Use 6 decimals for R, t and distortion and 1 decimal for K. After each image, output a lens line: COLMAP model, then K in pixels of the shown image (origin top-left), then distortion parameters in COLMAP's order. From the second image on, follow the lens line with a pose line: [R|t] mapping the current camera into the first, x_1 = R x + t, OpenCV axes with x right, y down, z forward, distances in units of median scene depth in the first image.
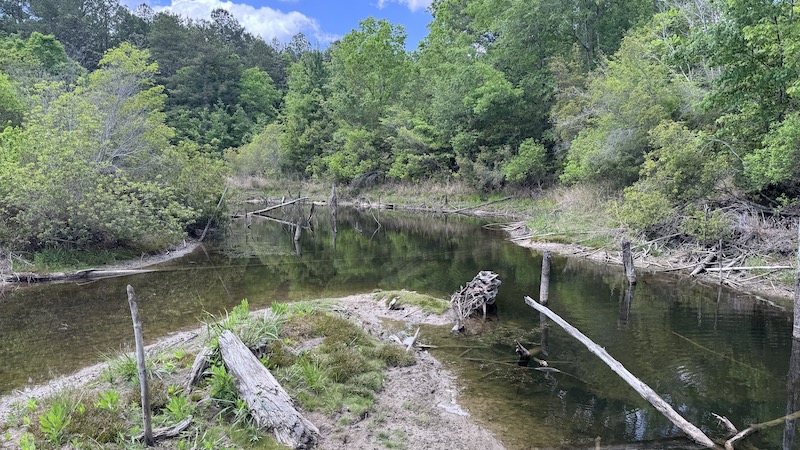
lens RADIAL K [[568.8, 0, 399.9], [0, 568.8, 225.1], [0, 0, 1]] dist [0.001361, -0.005896]
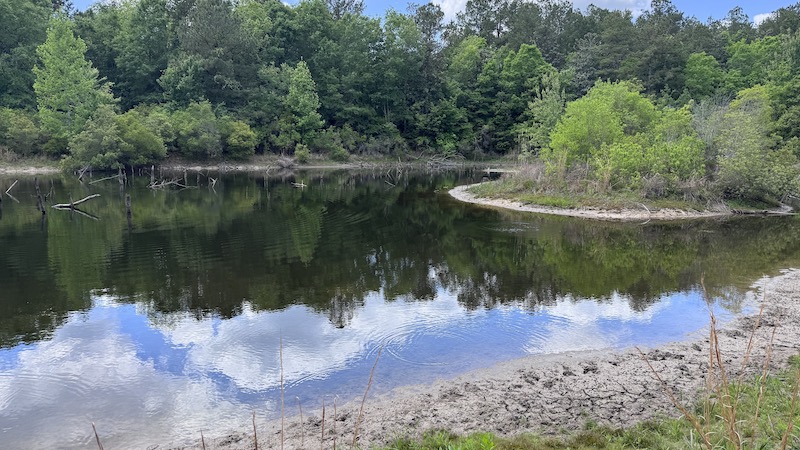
lens RADIAL K [[568.8, 0, 403.1], [0, 568.8, 228.9], [0, 0, 1]] dist [0.001361, -0.005896]
pose [[0.810073, 0.078216, -0.581089, -0.067542], [-0.050079, 0.996671, 0.064341, 0.012859], [0.584186, -0.023020, 0.811293, -0.215107]]
